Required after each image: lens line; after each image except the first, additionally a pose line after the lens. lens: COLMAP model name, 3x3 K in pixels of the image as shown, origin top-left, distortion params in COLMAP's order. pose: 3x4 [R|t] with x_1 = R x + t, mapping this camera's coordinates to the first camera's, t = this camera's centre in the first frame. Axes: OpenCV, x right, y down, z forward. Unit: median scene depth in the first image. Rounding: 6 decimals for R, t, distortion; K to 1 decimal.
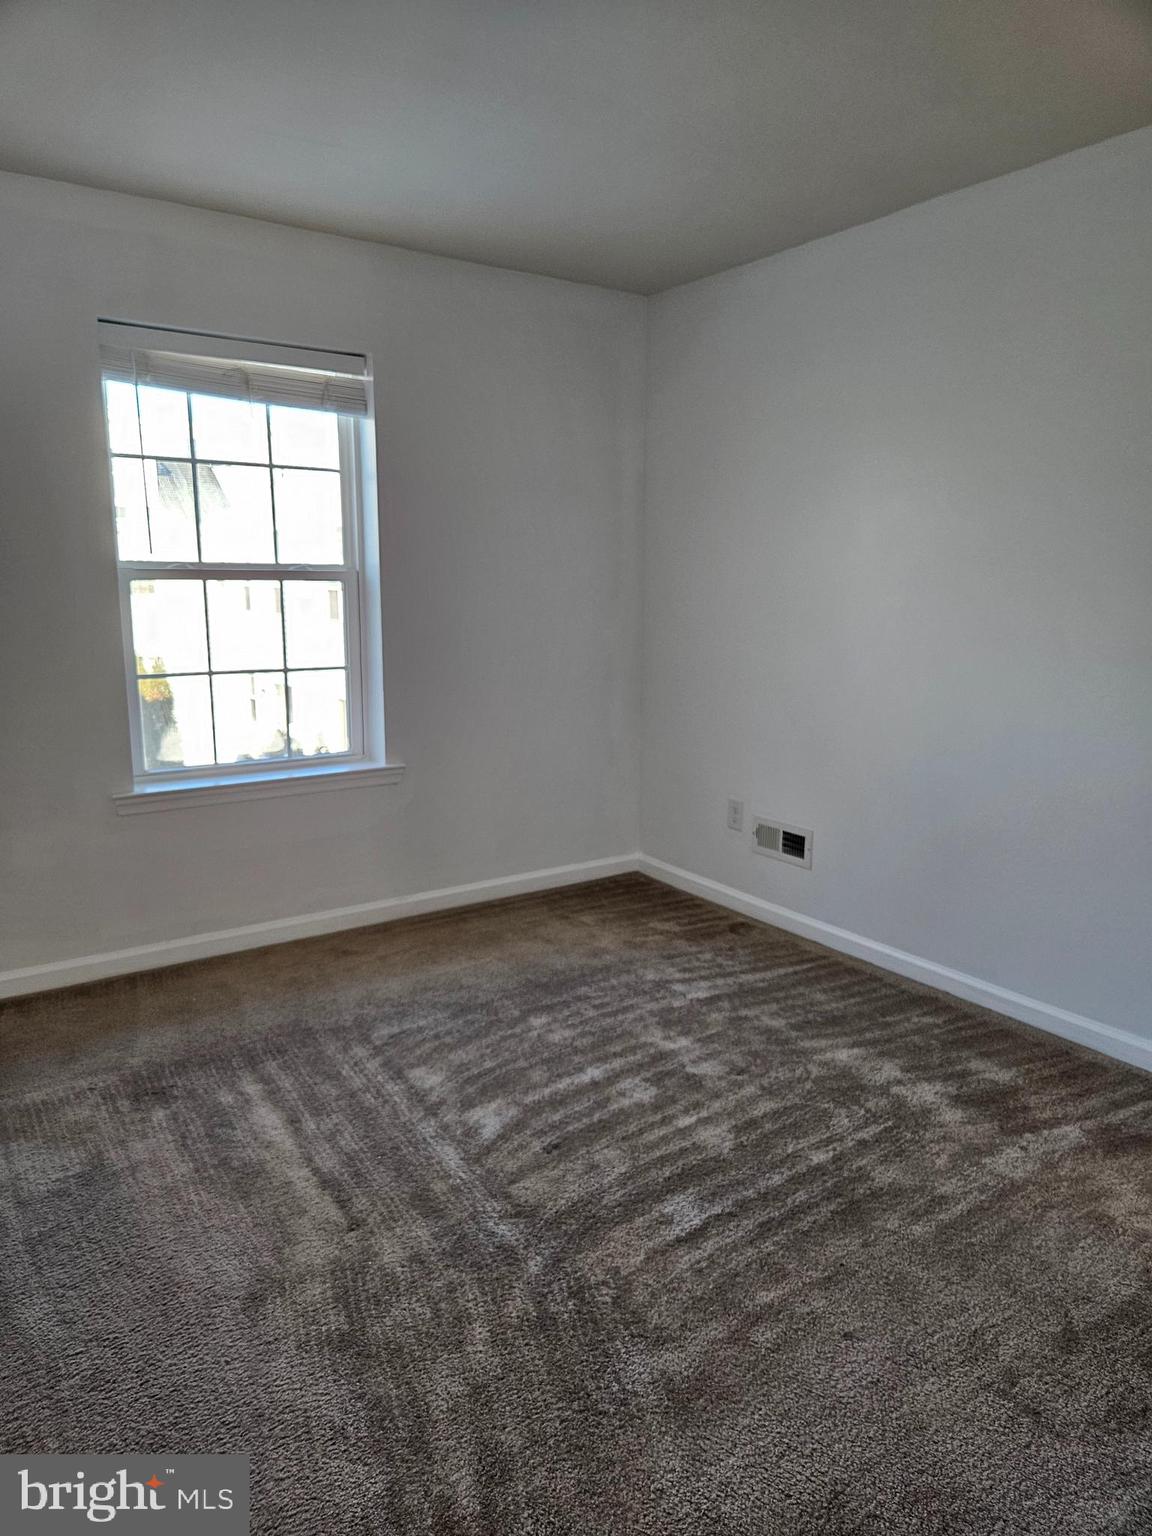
lens RADIAL K [[1026.9, 0, 582.2], [0, 1026.9, 756.8], [0, 0, 1]] dist [0.089791, -0.083713]
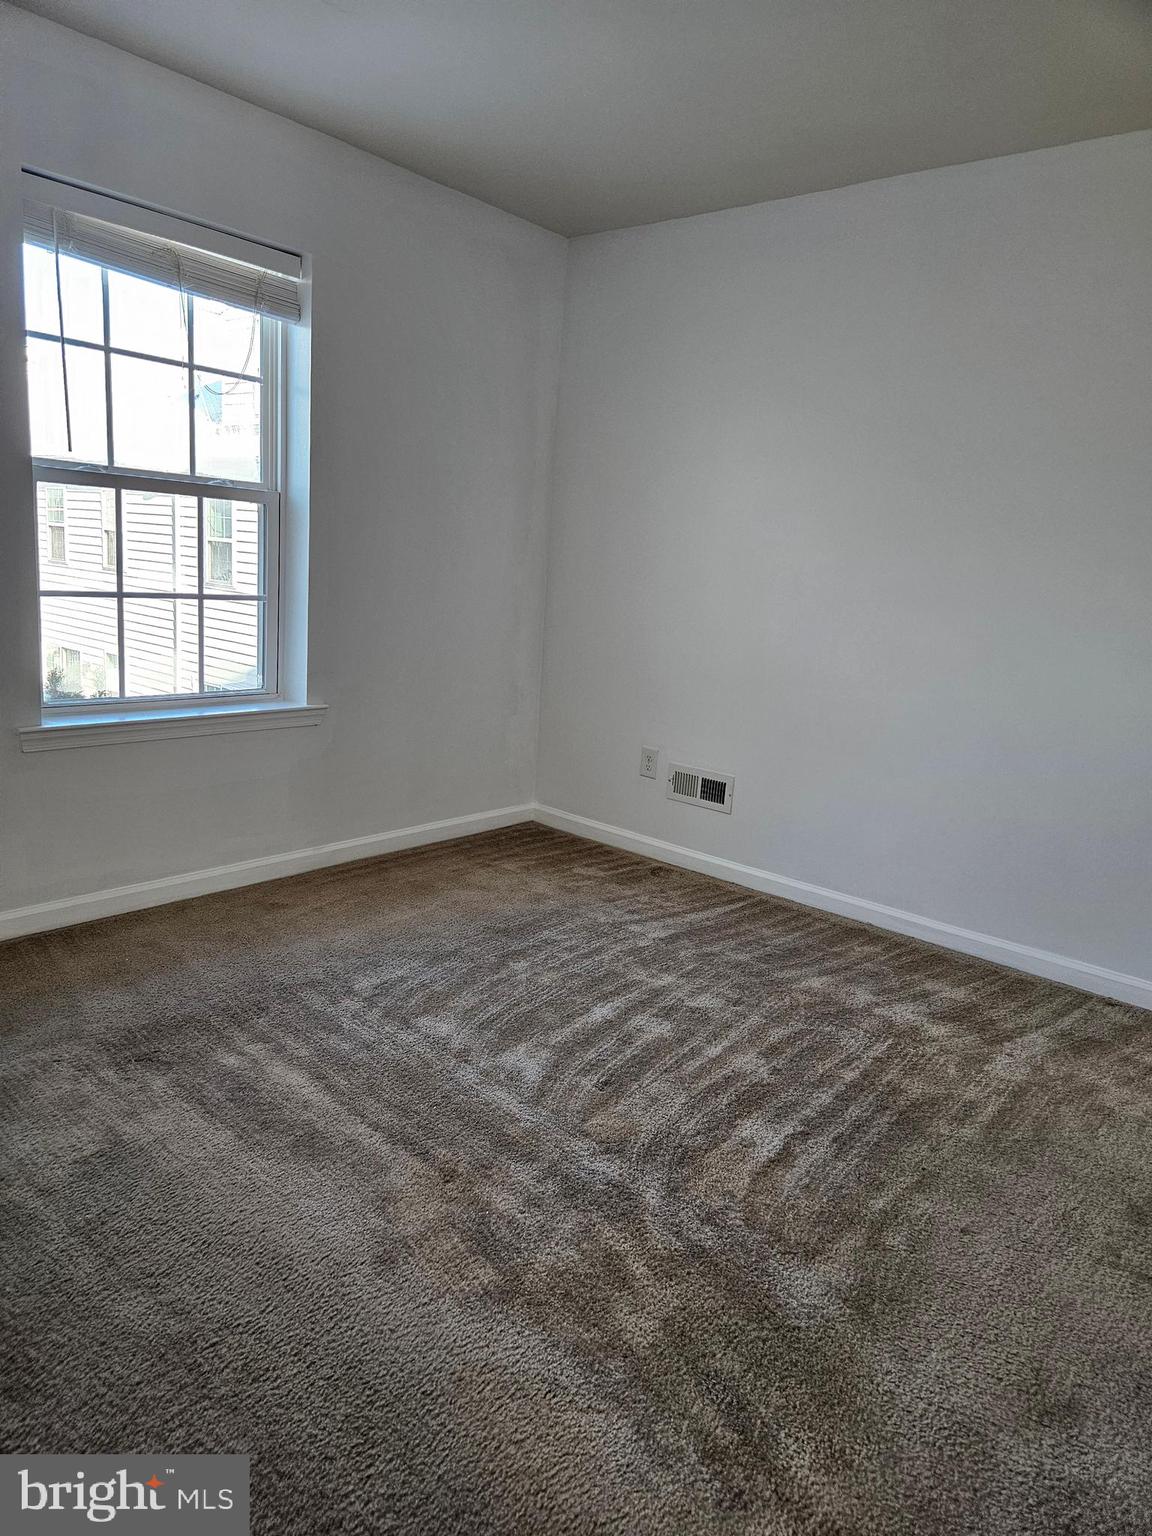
lens RADIAL K [[1015.0, 0, 577.5], [0, 1015.0, 742.2], [0, 0, 1]] dist [0.100102, -0.087613]
pose [[0.965429, 0.014304, 0.260272, -0.247050], [-0.019108, 0.999690, 0.015938, 0.028256], [-0.259963, -0.020360, 0.965404, 0.056717]]
